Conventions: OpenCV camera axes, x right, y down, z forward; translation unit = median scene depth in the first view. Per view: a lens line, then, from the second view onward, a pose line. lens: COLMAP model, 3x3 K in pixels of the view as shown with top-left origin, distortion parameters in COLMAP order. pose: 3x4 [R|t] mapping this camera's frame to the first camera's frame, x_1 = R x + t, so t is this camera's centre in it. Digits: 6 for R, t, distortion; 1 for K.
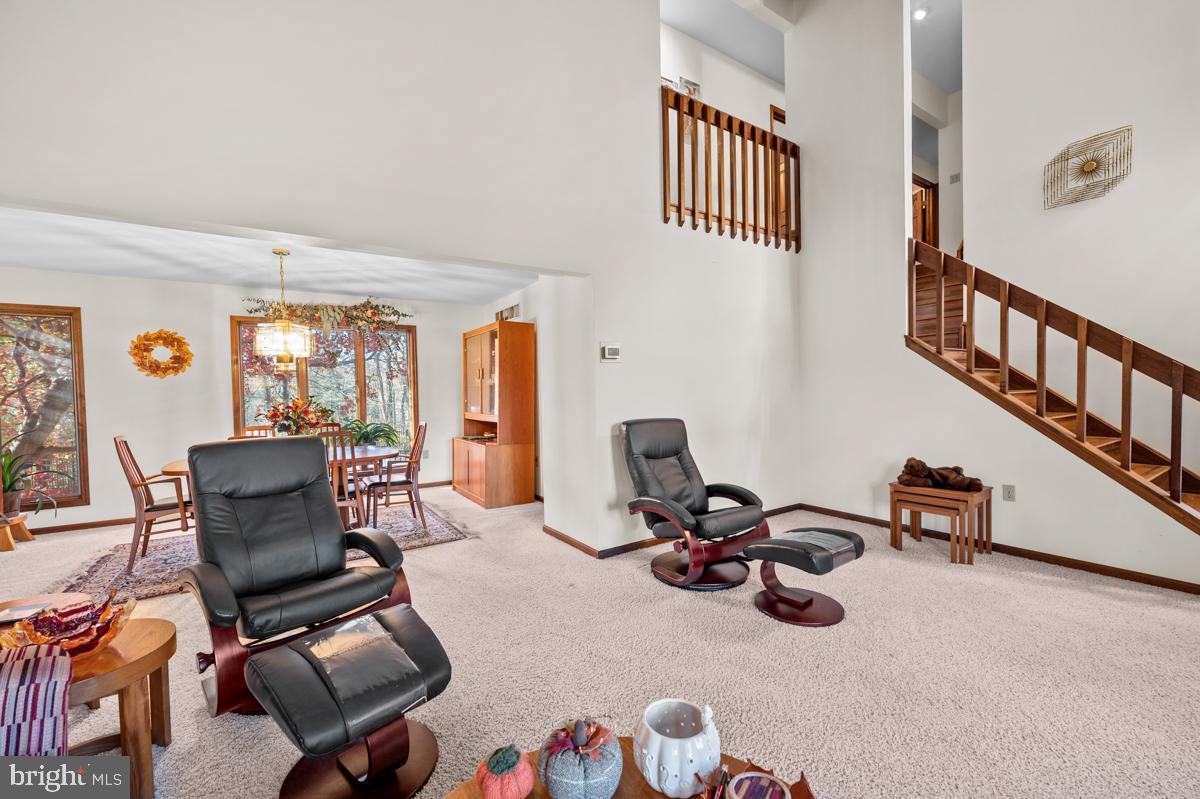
lens RADIAL K [[482.3, 0, 594.7], [0, 482.3, 399.3], [0, 0, 1]] dist [-0.001006, -0.000058]
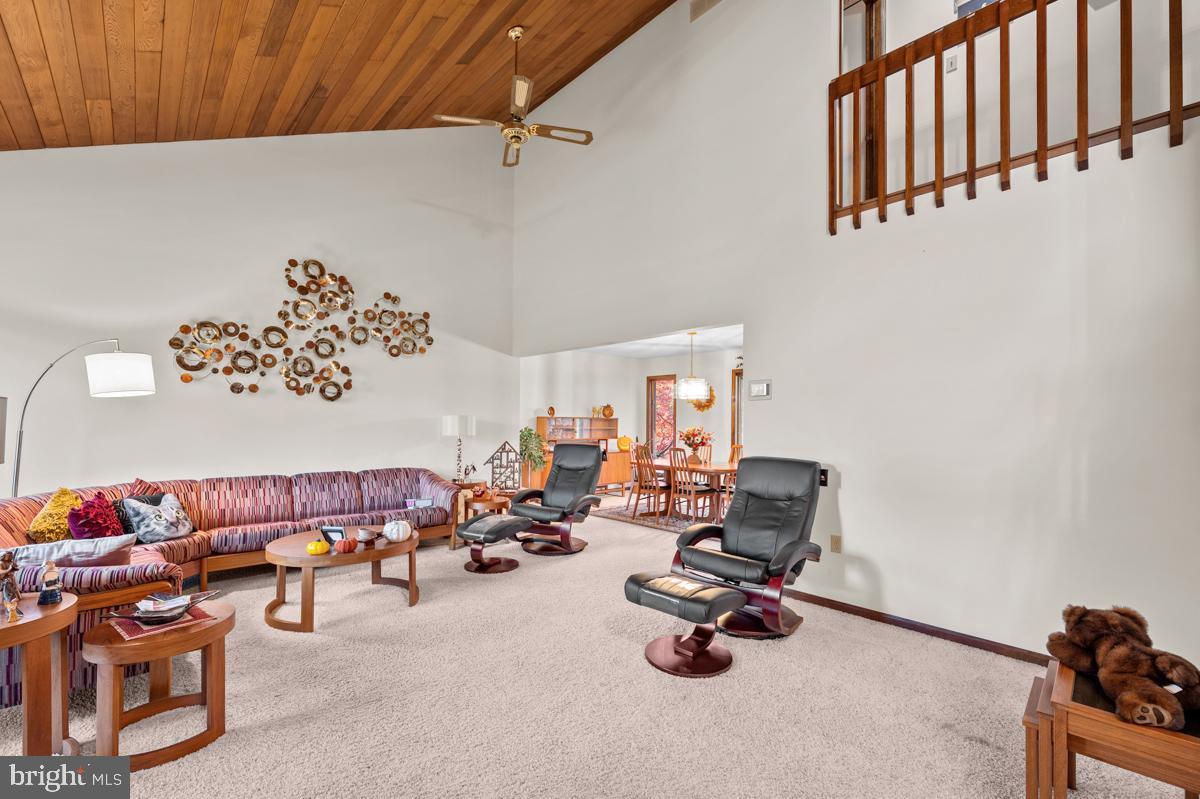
lens RADIAL K [[510.4, 0, 592.1], [0, 510.4, 421.0], [0, 0, 1]] dist [0.000866, 0.000062]
pose [[0.158606, 0.021095, -0.987117, 0.766422], [-0.030507, 0.999399, 0.016456, -0.029084], [0.986870, 0.027504, 0.159154, 0.343492]]
